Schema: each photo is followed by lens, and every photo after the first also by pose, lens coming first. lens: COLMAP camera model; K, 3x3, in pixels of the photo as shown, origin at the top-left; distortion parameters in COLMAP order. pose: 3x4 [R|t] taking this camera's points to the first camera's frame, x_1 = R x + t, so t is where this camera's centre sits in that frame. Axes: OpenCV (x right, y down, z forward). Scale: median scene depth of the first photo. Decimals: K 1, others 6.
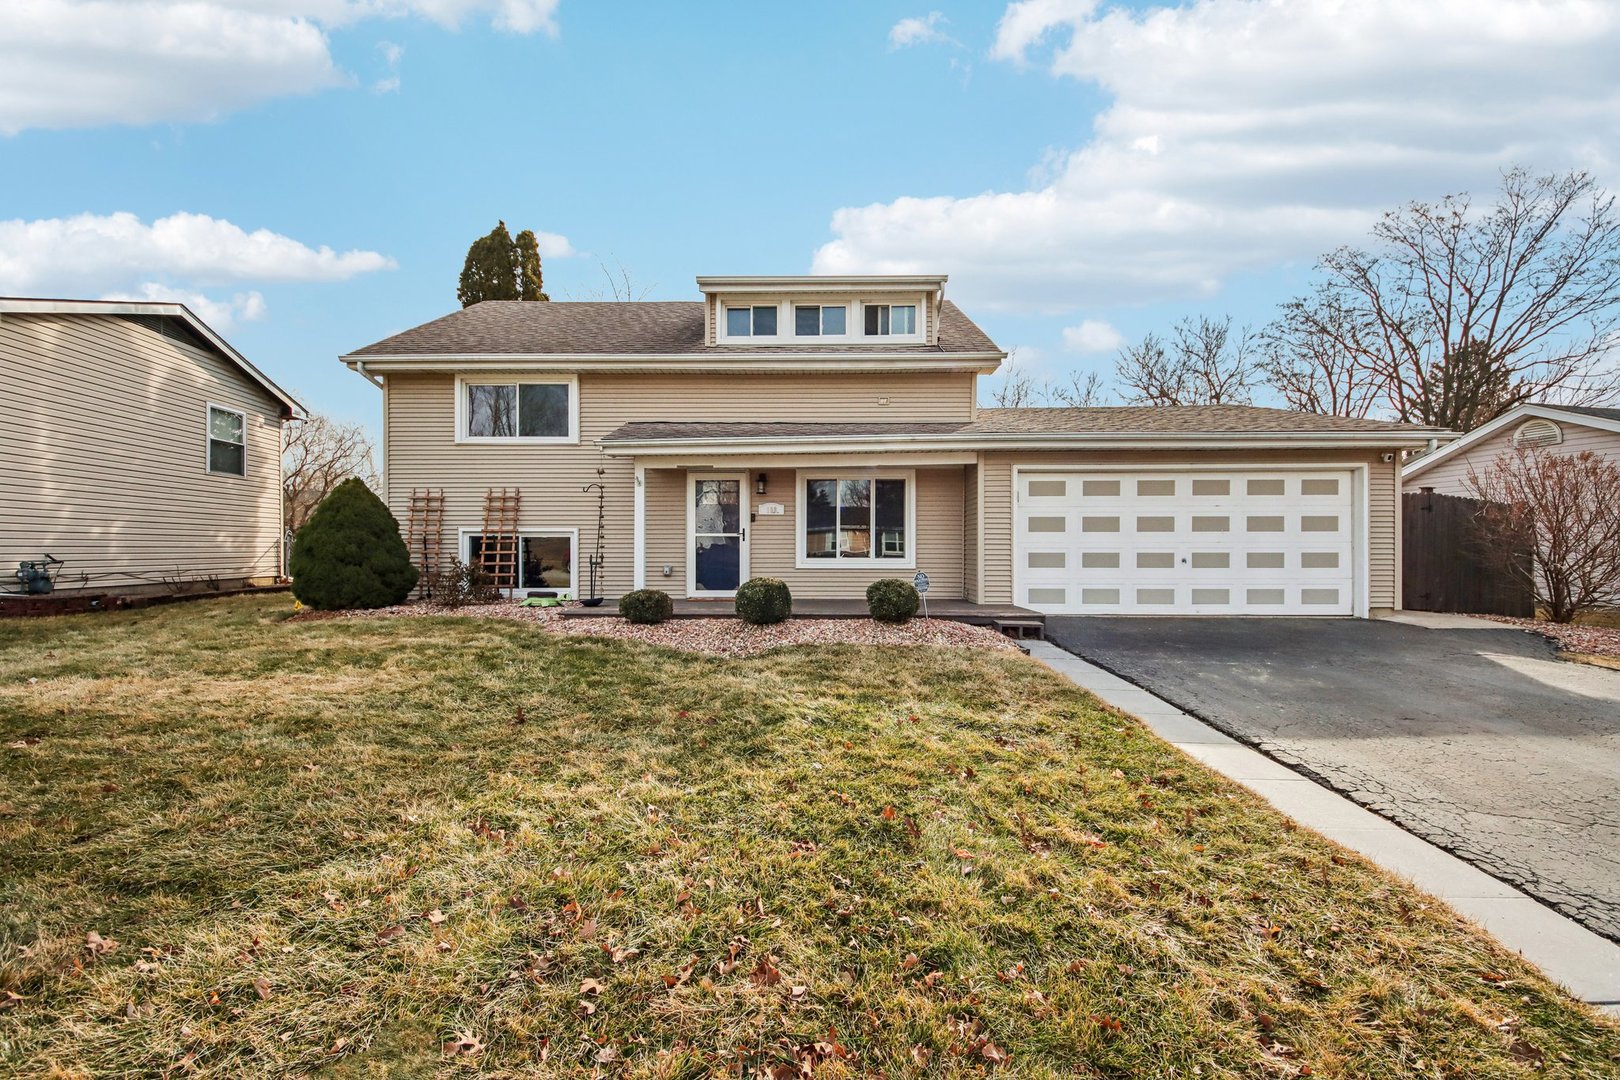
lens RADIAL K [[638.2, 0, 810.0], [0, 638.2, 540.0], [0, 0, 1]] dist [0.011073, -0.000289]
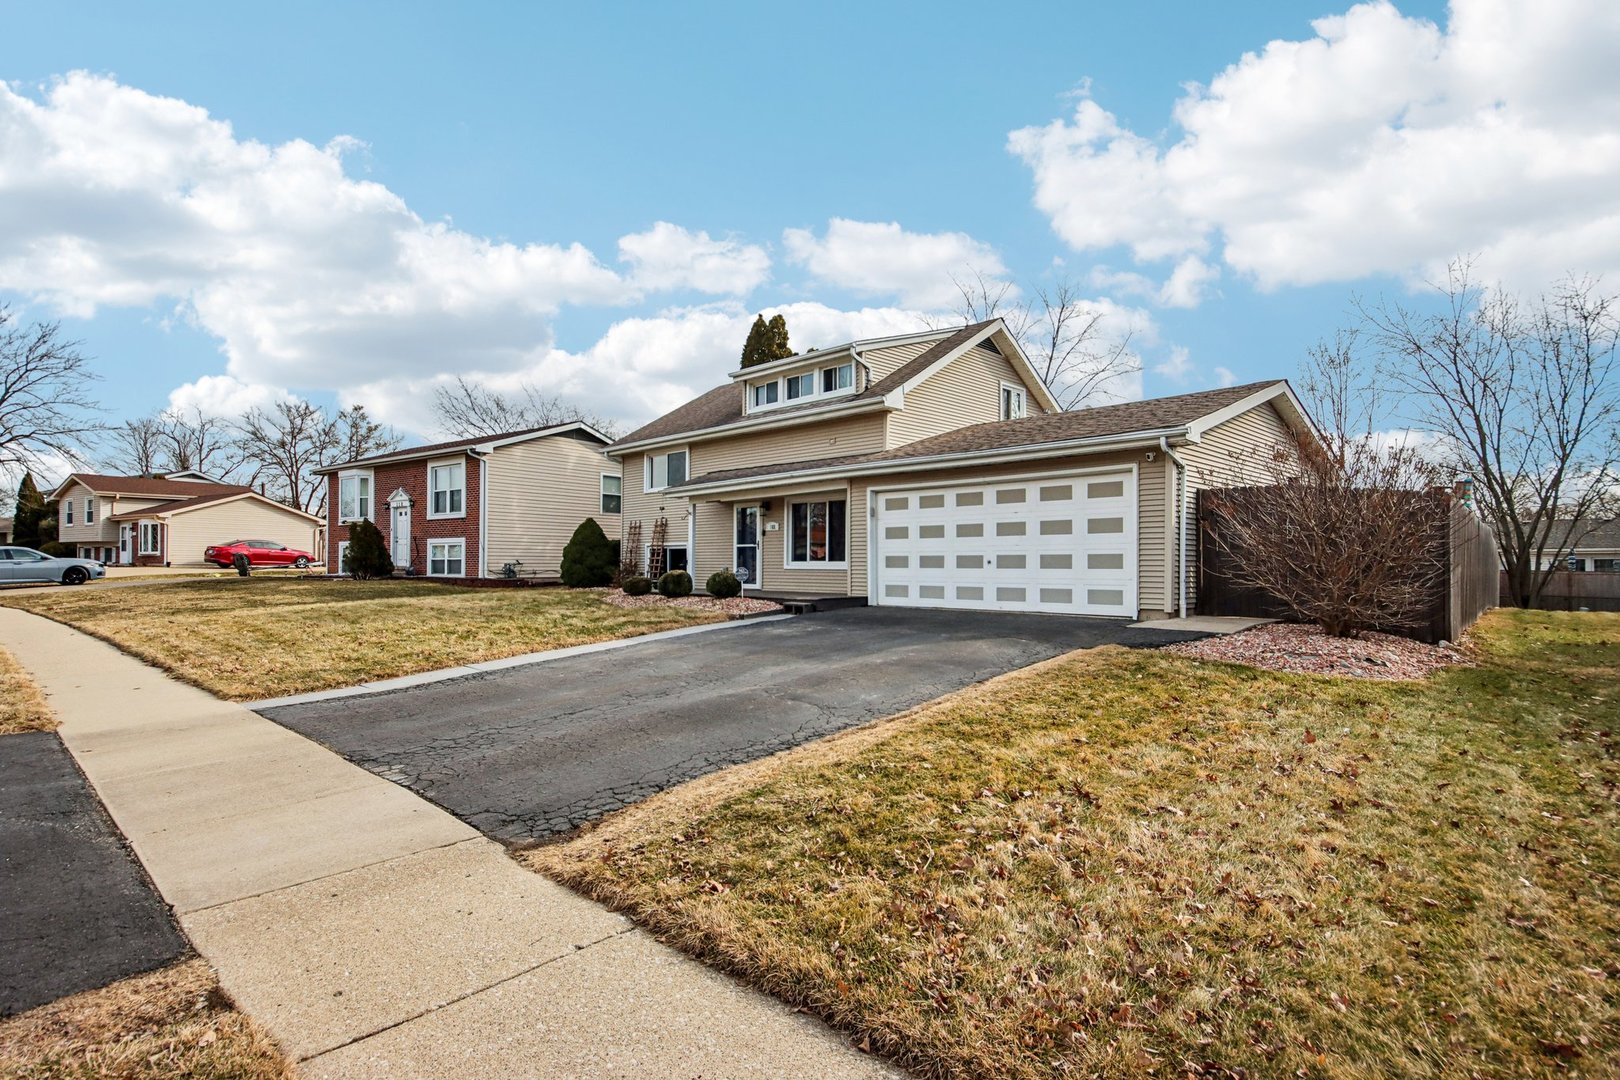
lens RADIAL K [[794.7, 0, 810.0], [0, 794.7, 540.0], [0, 0, 1]] dist [-0.000584, -0.000012]
pose [[0.728596, -0.020154, -0.684647, 1.238792], [0.009181, 0.999765, -0.019660, 0.016897], [0.684882, 0.008038, 0.728610, -0.225322]]
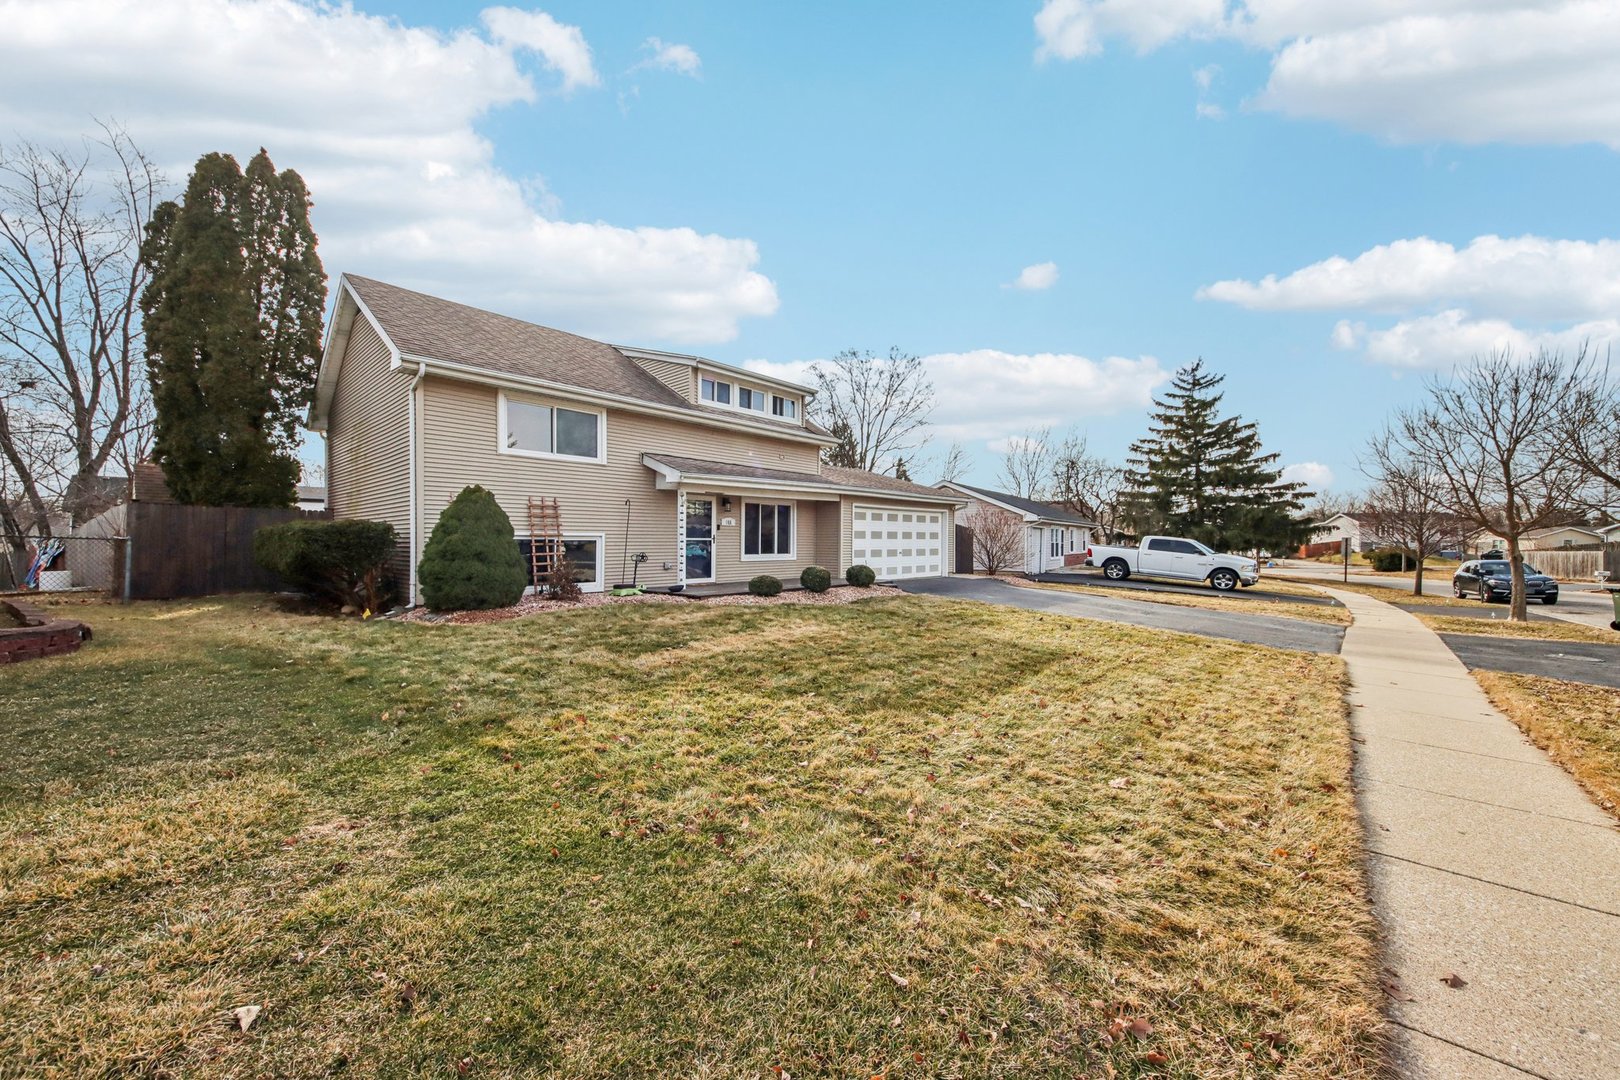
lens RADIAL K [[594.8, 0, 806.2], [0, 594.8, 539.1], [0, 0, 1]] dist [0.009283, -0.000053]
pose [[0.665976, 0.003916, 0.745963, -1.007034], [-0.011285, 0.999925, 0.004826, -0.017890], [-0.745888, -0.011632, 0.665970, -0.056524]]
